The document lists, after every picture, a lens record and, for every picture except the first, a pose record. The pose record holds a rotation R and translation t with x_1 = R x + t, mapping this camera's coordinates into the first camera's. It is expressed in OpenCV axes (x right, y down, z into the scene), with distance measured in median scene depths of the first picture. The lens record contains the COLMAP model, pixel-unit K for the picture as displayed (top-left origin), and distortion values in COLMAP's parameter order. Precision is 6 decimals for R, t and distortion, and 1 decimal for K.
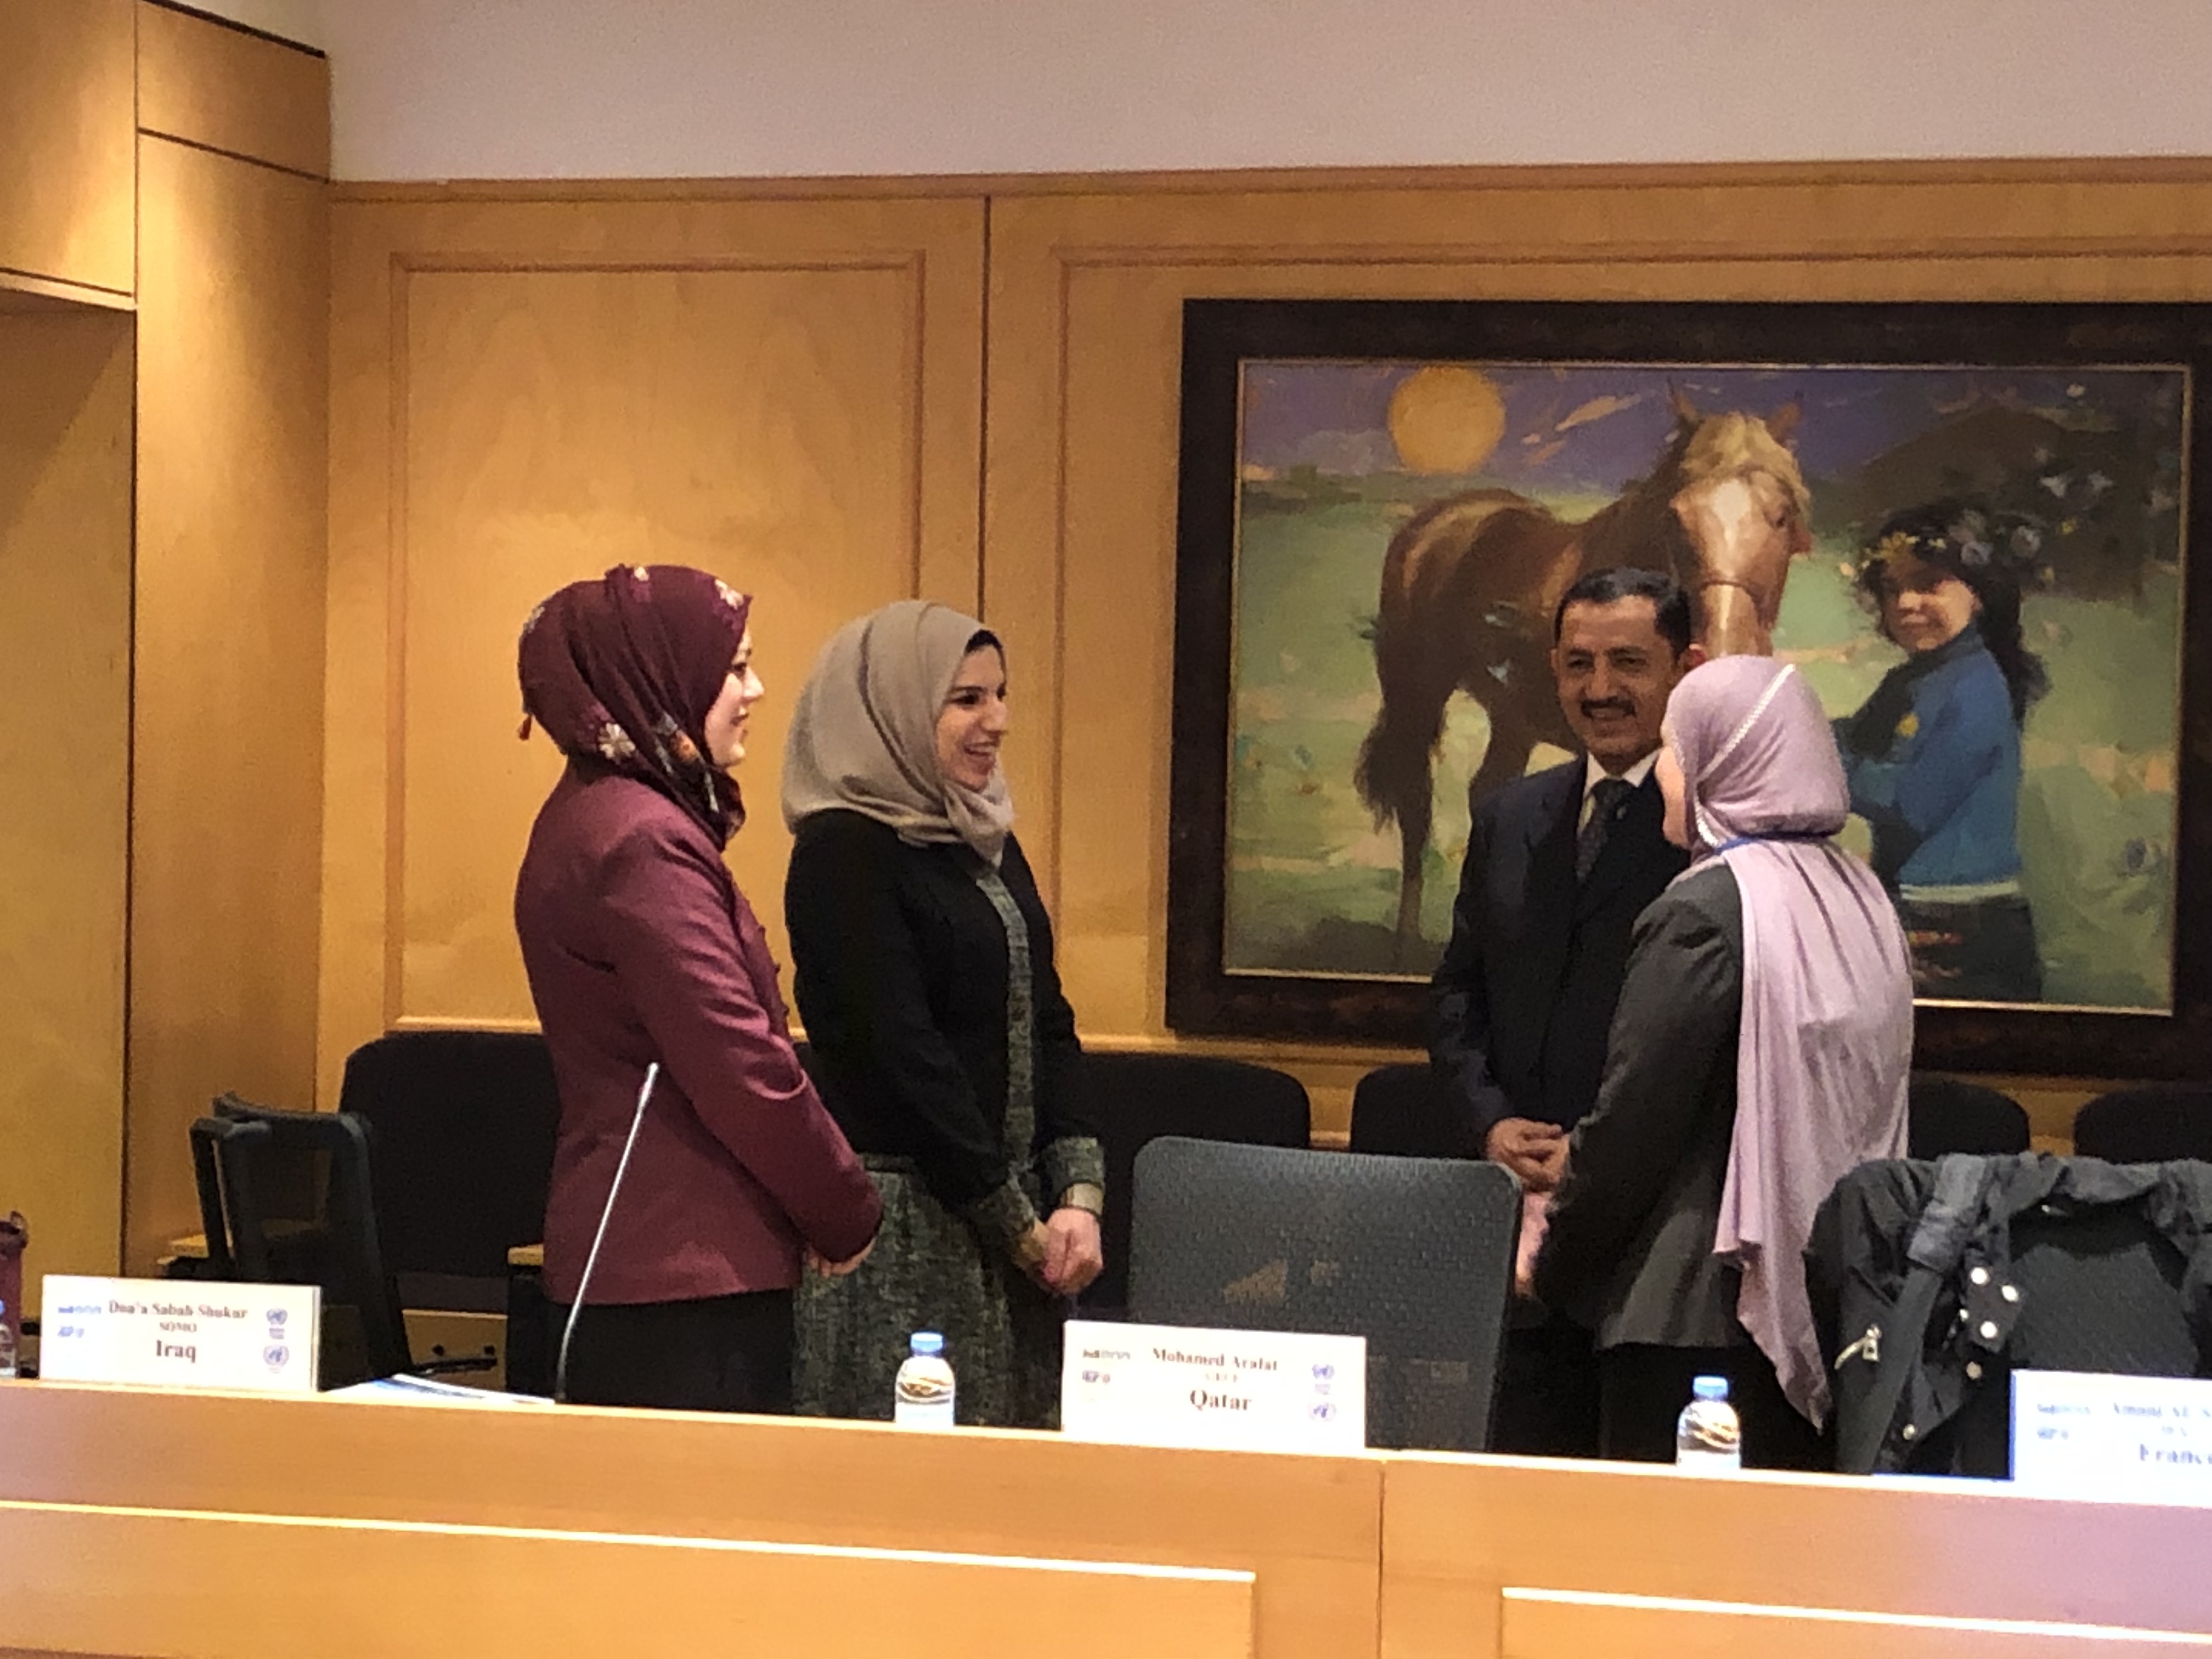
lens RADIAL K [[4934.5, 0, 1106.0], [0, 4934.5, 829.5], [0, 0, 1]] dist [0.084112, 0.449901]
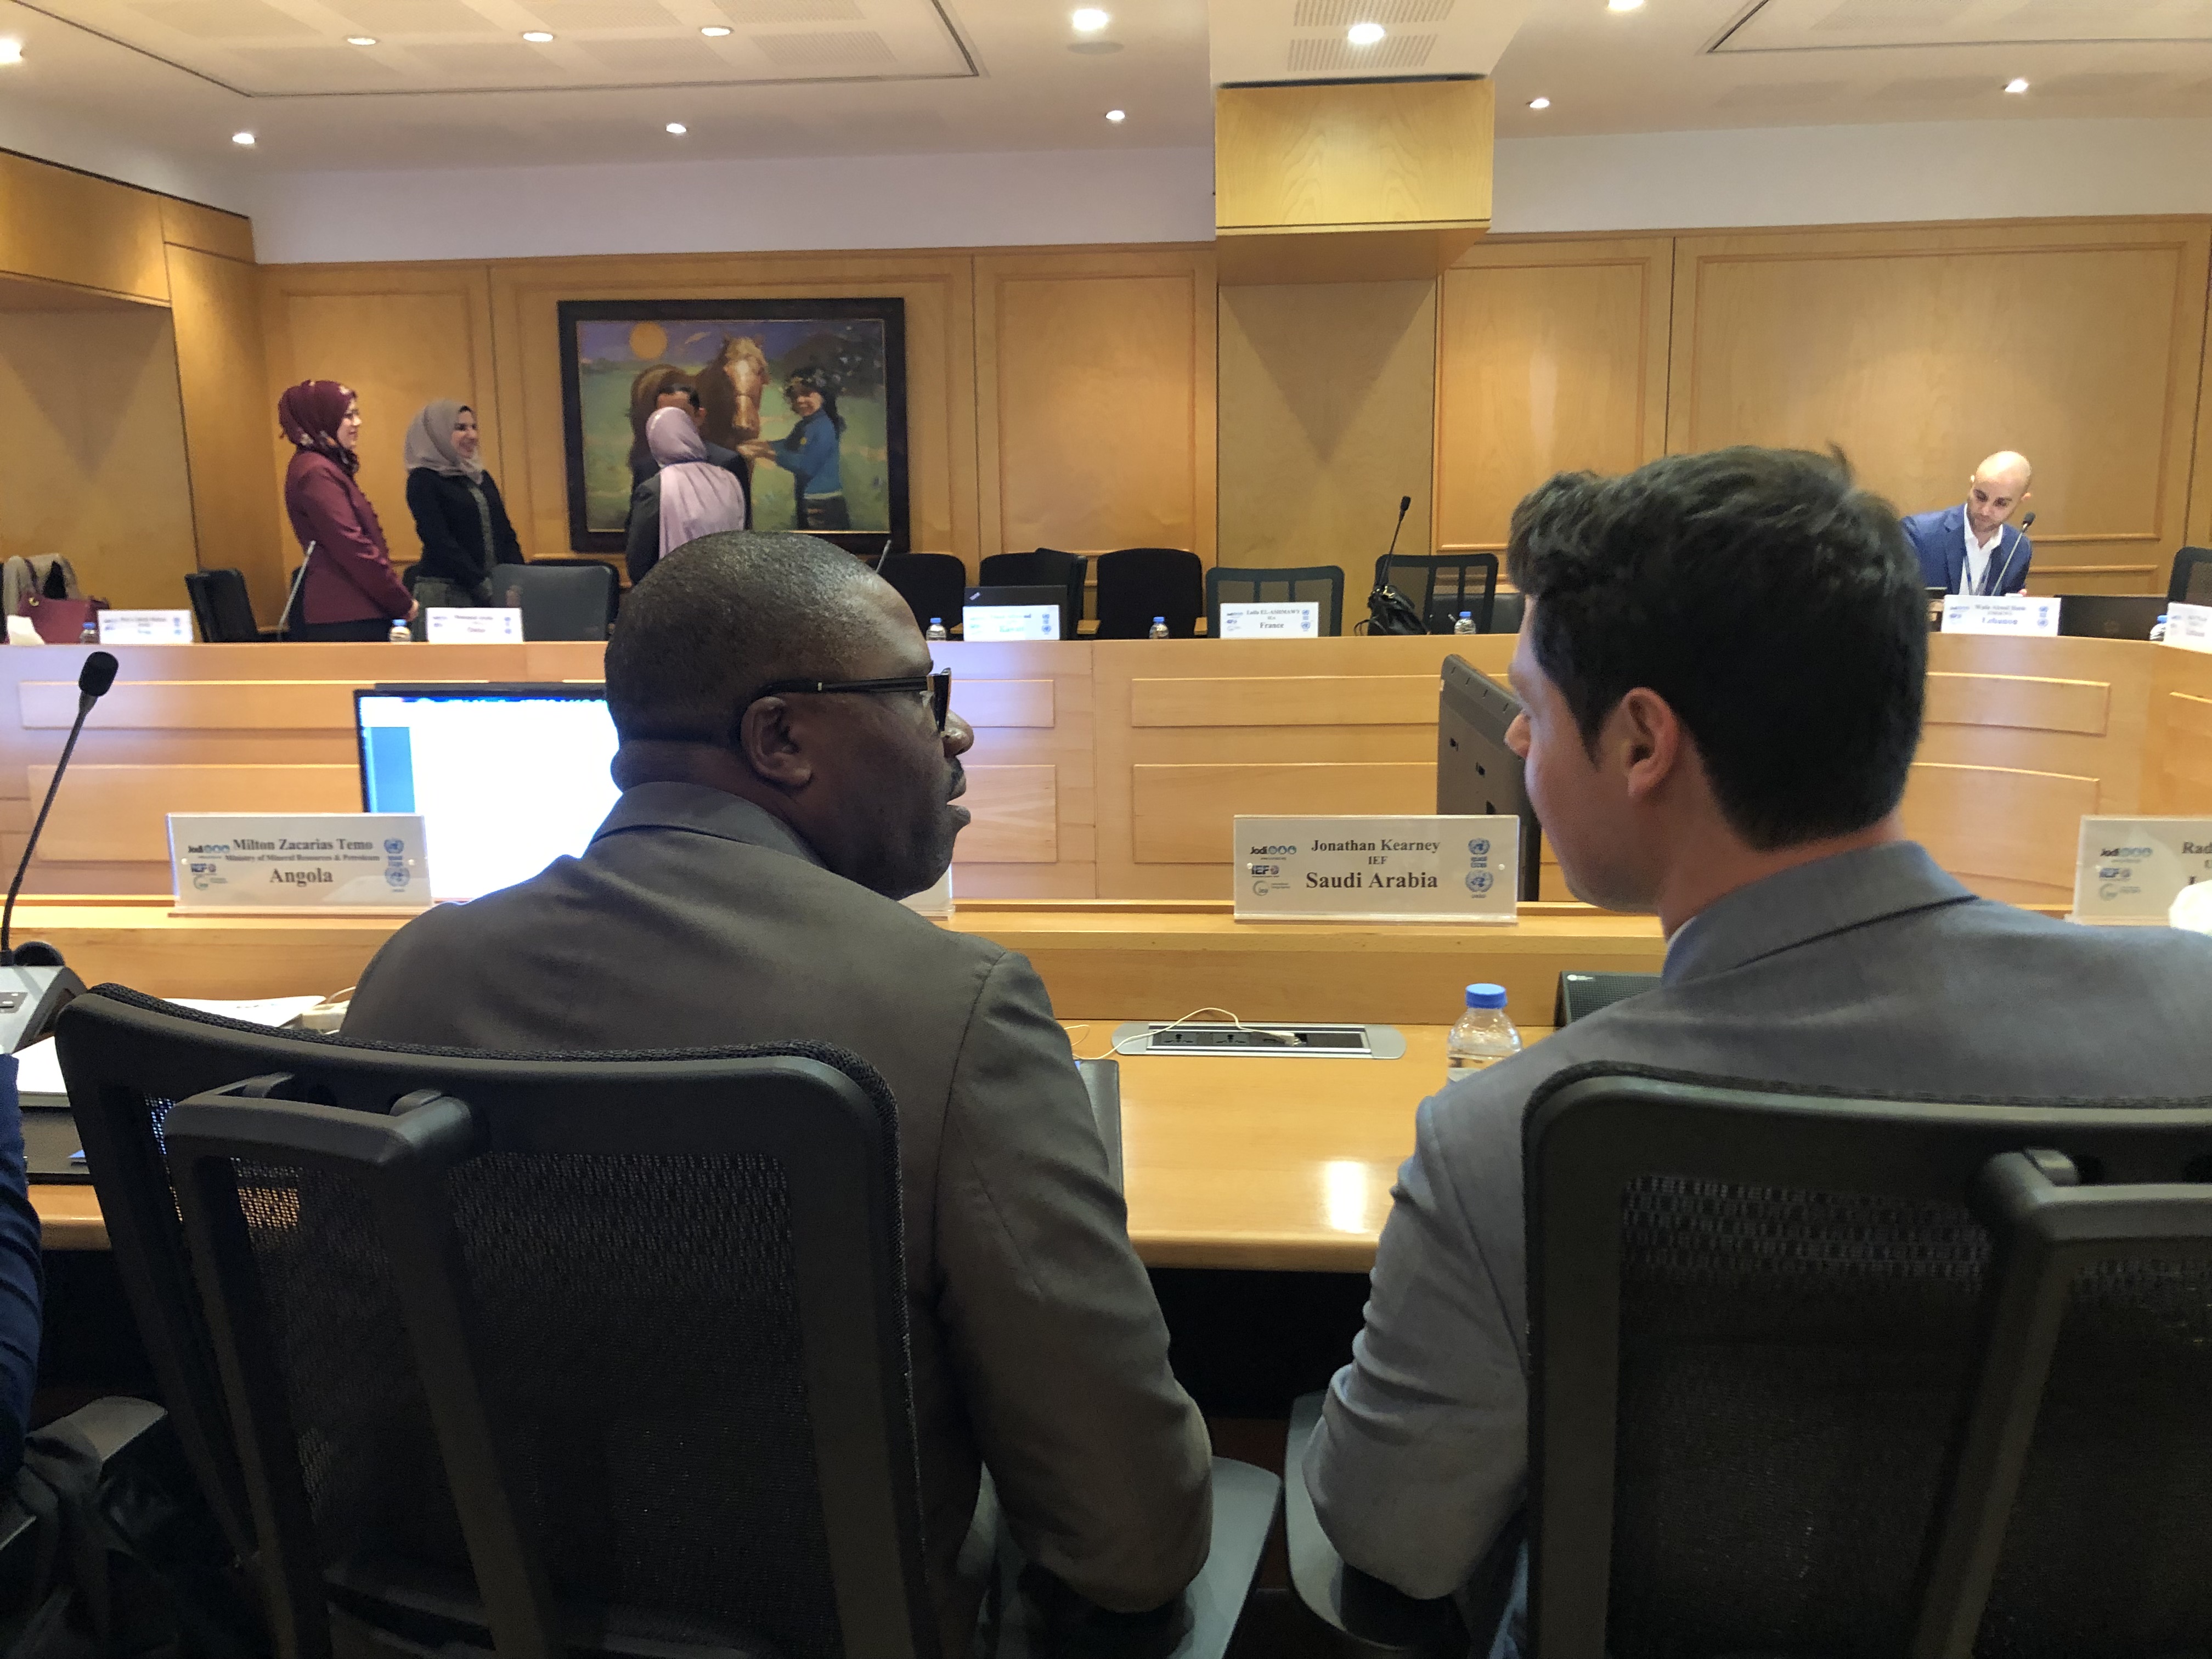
lens RADIAL K [[1768.8, 0, 1106.0], [0, 1768.8, 829.5], [0, 0, 1]] dist [0.069496, -0.135793]
pose [[0.983888, -0.060553, 0.168219, 0.146337], [0.033183, 0.986399, 0.160984, 0.045897], [-0.175679, -0.152808, 0.972516, -0.149694]]
